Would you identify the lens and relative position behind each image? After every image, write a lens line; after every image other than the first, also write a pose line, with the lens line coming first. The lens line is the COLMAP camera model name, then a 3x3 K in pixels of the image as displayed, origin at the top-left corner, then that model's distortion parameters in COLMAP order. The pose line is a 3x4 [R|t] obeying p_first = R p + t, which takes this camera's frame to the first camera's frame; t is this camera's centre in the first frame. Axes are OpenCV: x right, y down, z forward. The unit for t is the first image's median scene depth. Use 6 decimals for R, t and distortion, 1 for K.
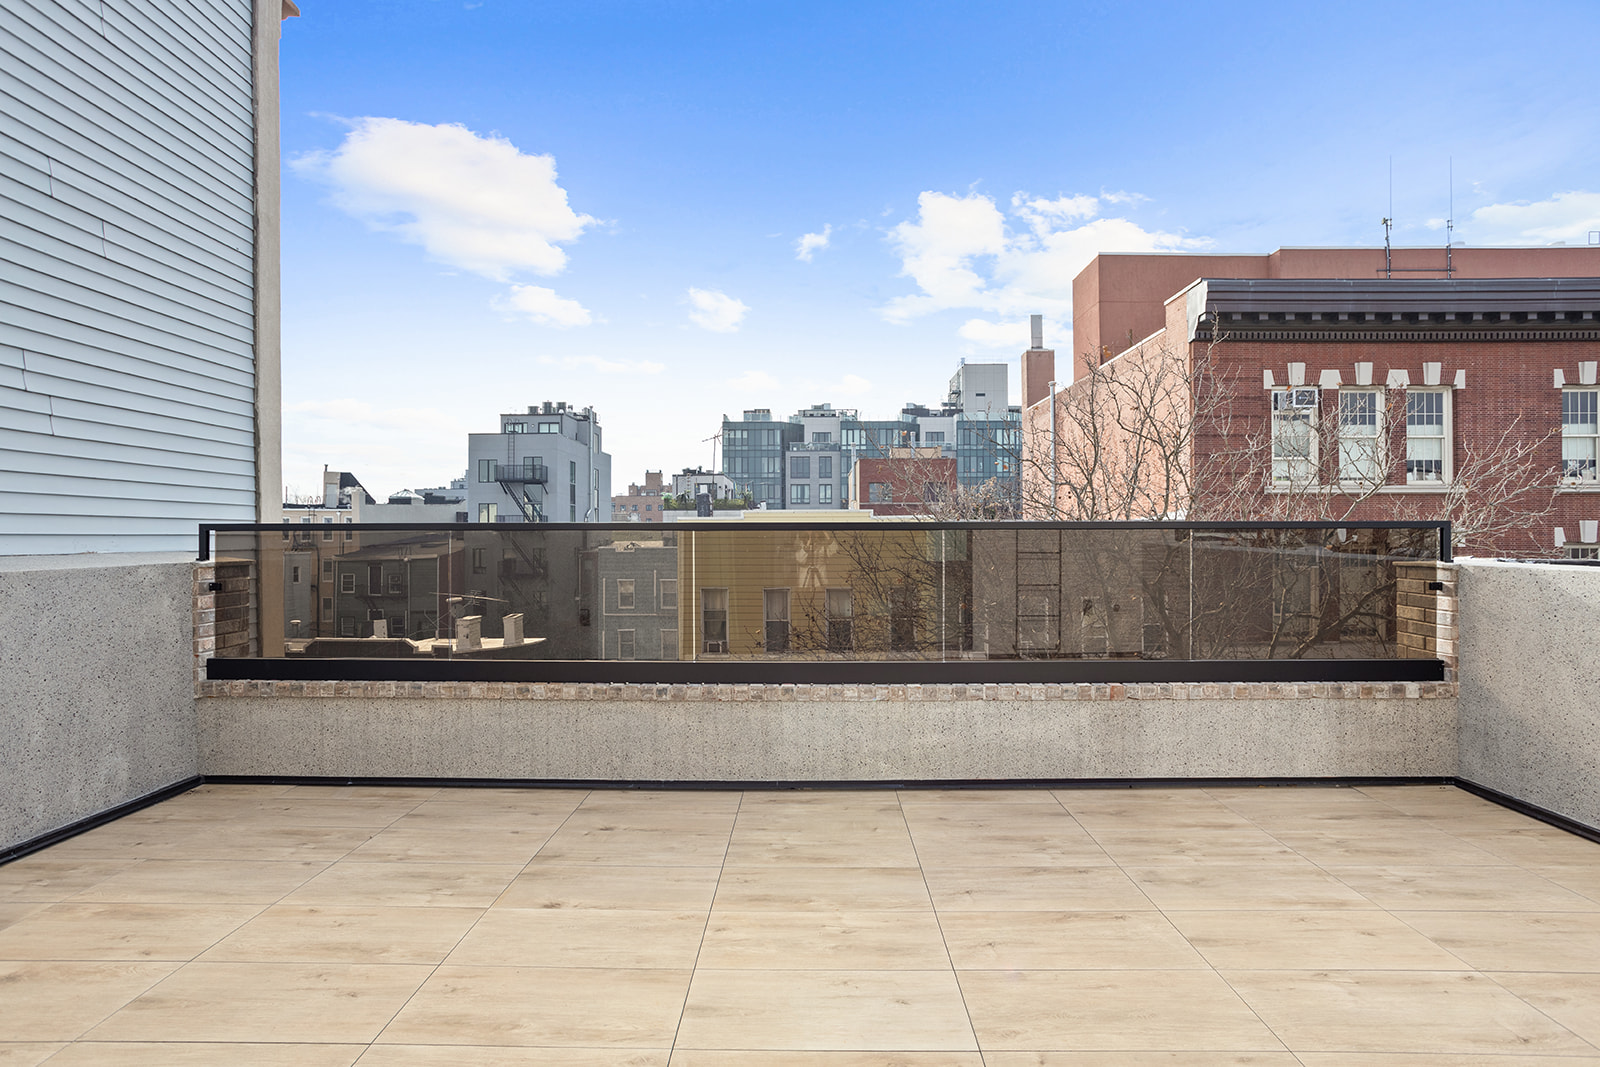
lens RADIAL K [[857.8, 0, 791.9], [0, 857.8, 535.1], [0, 0, 1]] dist [0.037264, 0.001195]
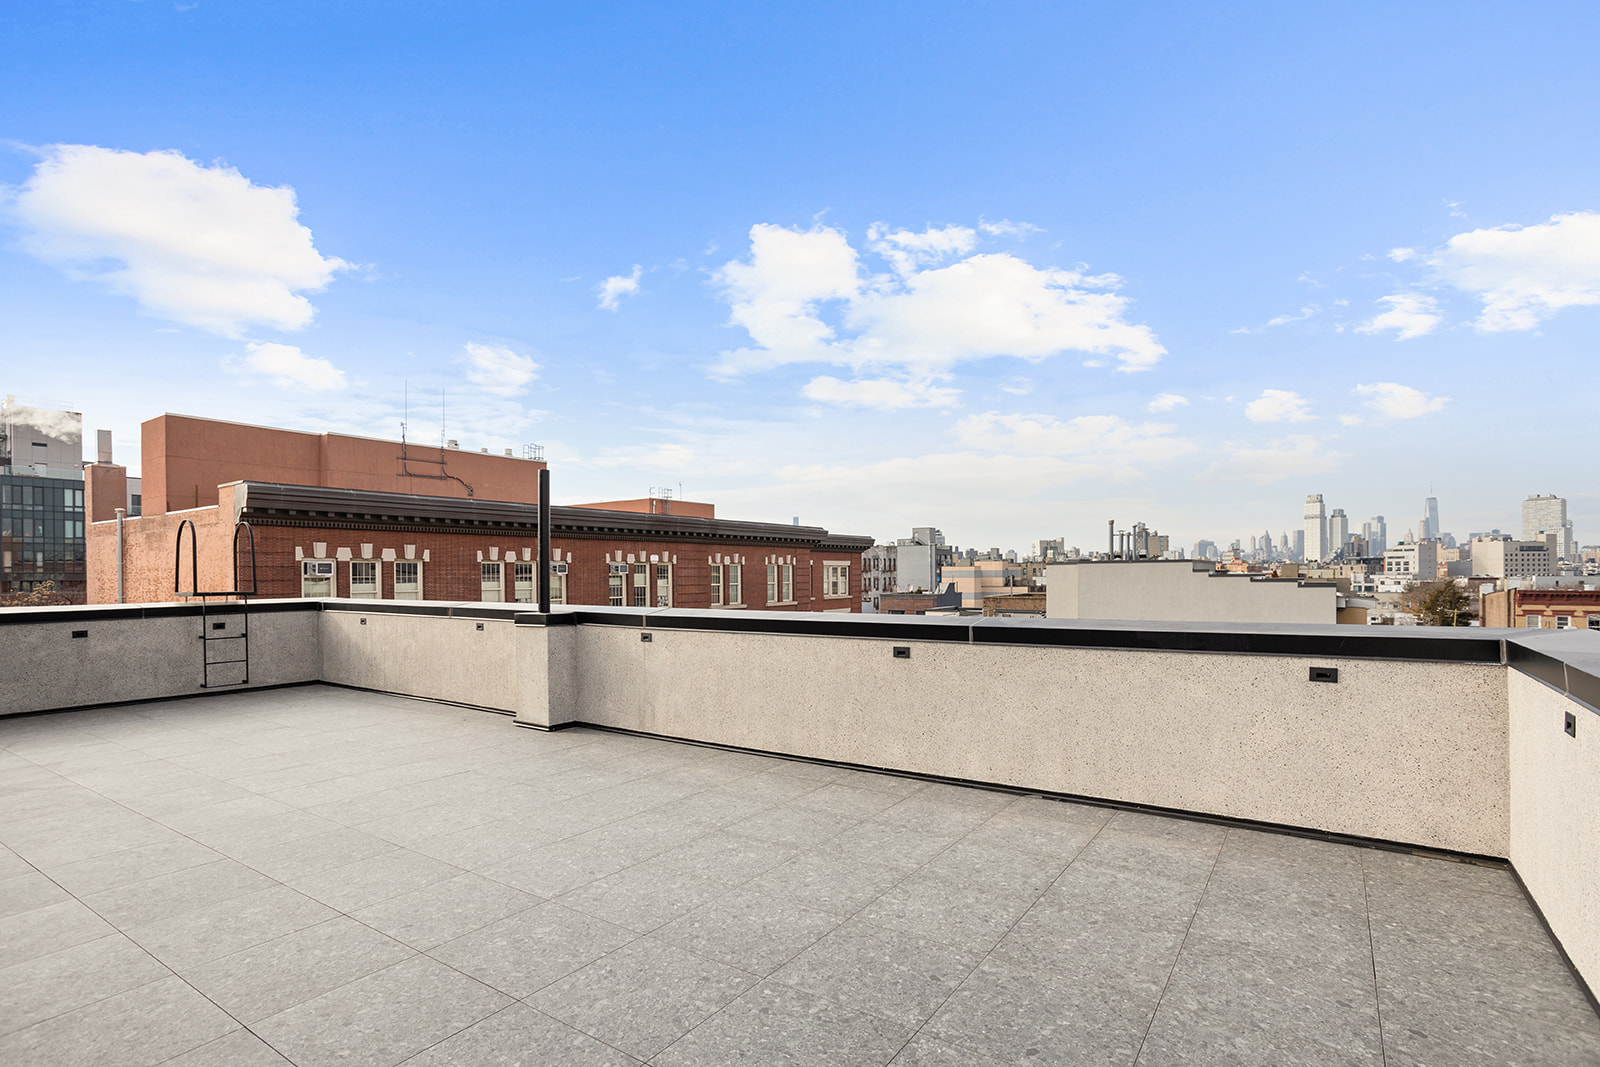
lens RADIAL K [[794.5, 0, 782.4], [0, 794.5, 591.8], [0, 0, 1]] dist [-0.001684, 0.003703]
pose [[0.570125, -0.002912, 0.821553, -0.062131], [0.001107, 0.999996, 0.002776, -0.115371], [-0.821557, -0.000673, 0.570126, -0.367544]]
